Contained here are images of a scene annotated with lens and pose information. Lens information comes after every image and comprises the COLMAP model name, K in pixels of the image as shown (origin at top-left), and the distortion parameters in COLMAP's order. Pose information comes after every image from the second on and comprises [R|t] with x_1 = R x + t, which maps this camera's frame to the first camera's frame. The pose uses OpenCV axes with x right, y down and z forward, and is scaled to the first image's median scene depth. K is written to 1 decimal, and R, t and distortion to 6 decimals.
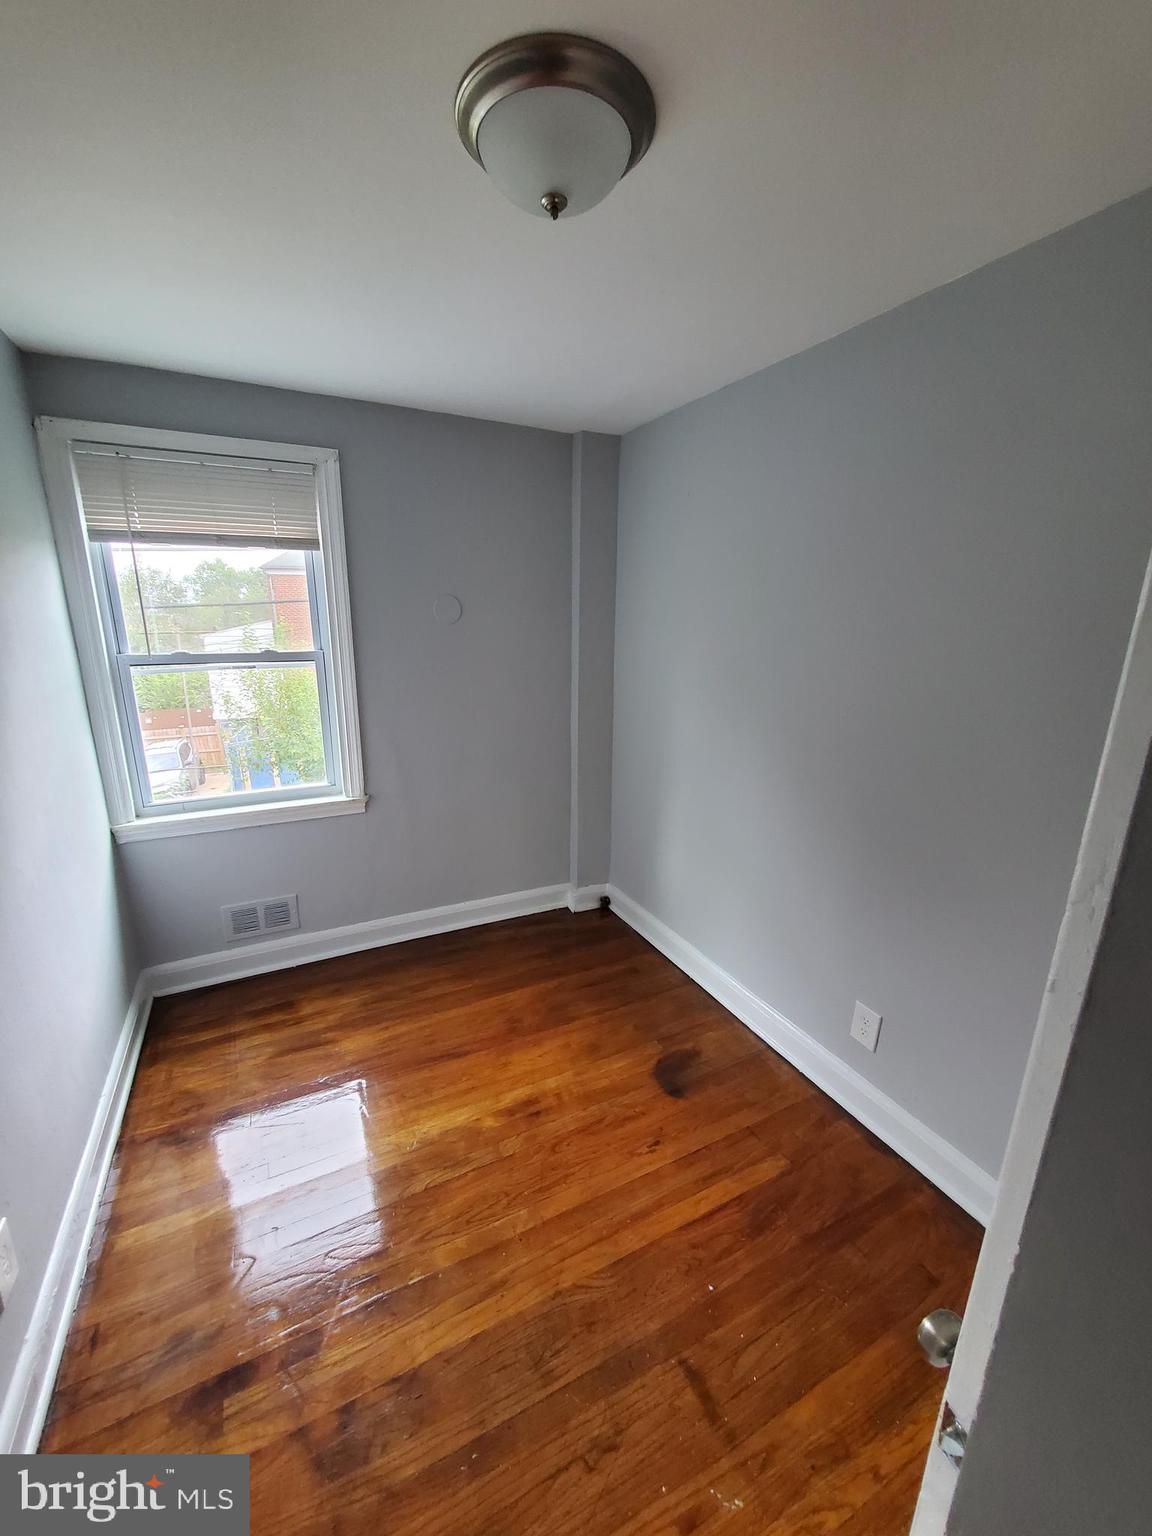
lens RADIAL K [[614.5, 0, 570.3], [0, 614.5, 774.5], [0, 0, 1]] dist [-0.002464, -0.000189]
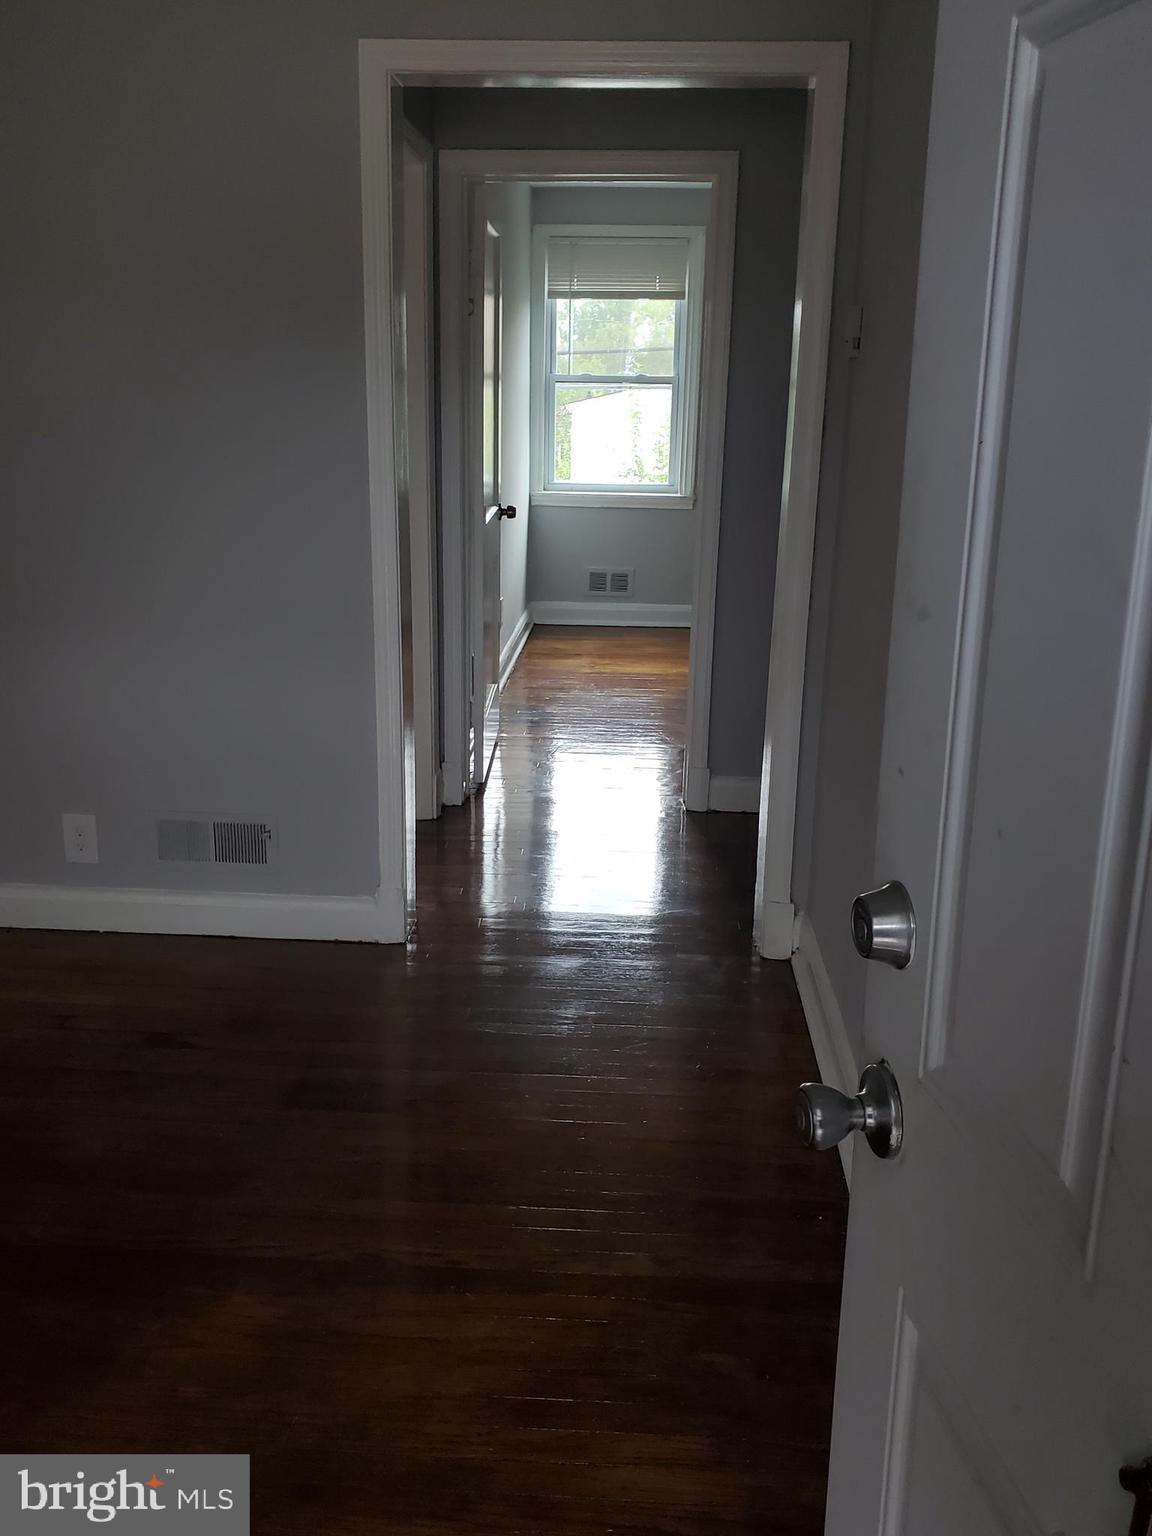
lens RADIAL K [[1375.9, 0, 576.0], [0, 1375.9, 768.0], [0, 0, 1]] dist [0.144084, -0.414768]
pose [[0.868206, 0.145212, -0.474480, 1.015792], [-0.137470, 0.989182, 0.051190, 0.546915], [0.476781, 0.020784, 0.878776, -1.838970]]
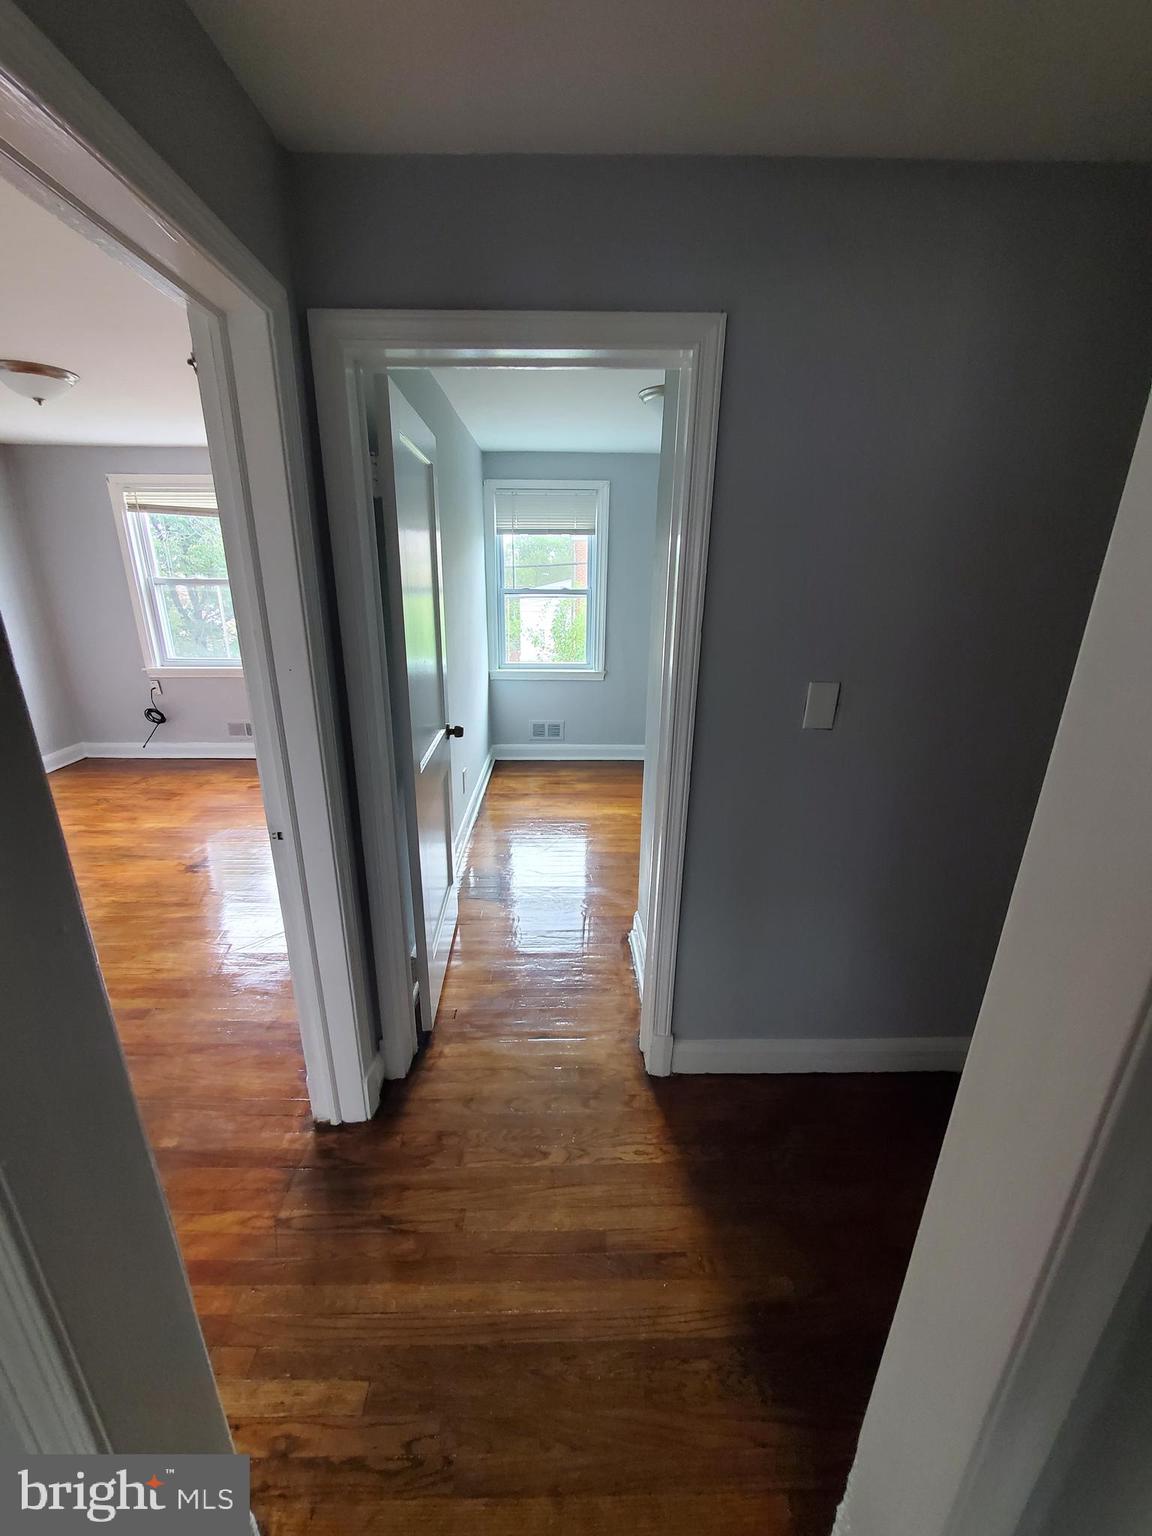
lens RADIAL K [[614.5, 0, 570.3], [0, 614.5, 774.5], [0, 0, 1]] dist [-0.002464, -0.000189]
pose [[0.903062, 0.135628, -0.407533, 0.408409], [-0.112212, 0.990382, 0.080946, 0.231240], [0.414592, -0.027369, 0.909596, -0.802870]]
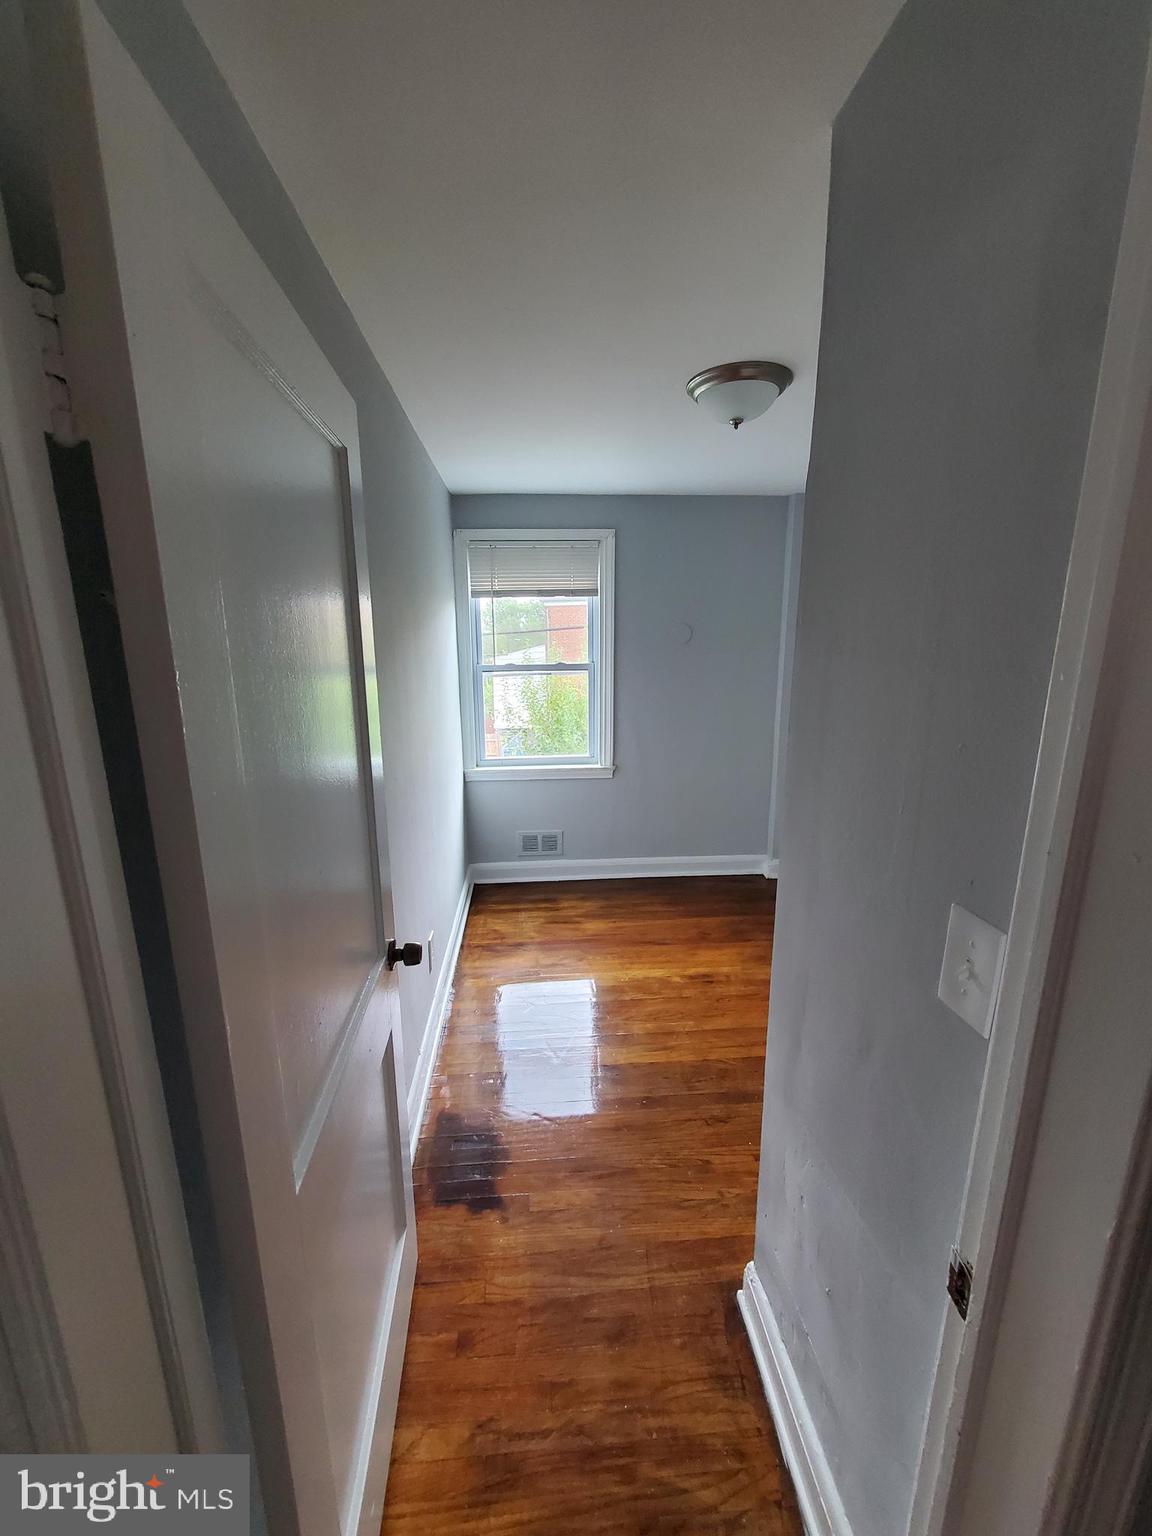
lens RADIAL K [[614.5, 0, 570.3], [0, 614.5, 774.5], [0, 0, 1]] dist [-0.002464, -0.000189]
pose [[0.922789, 0.068215, -0.379218, 0.127600], [-0.082017, 0.996423, -0.020342, 0.104397], [0.376474, 0.049873, 0.925084, -0.390332]]
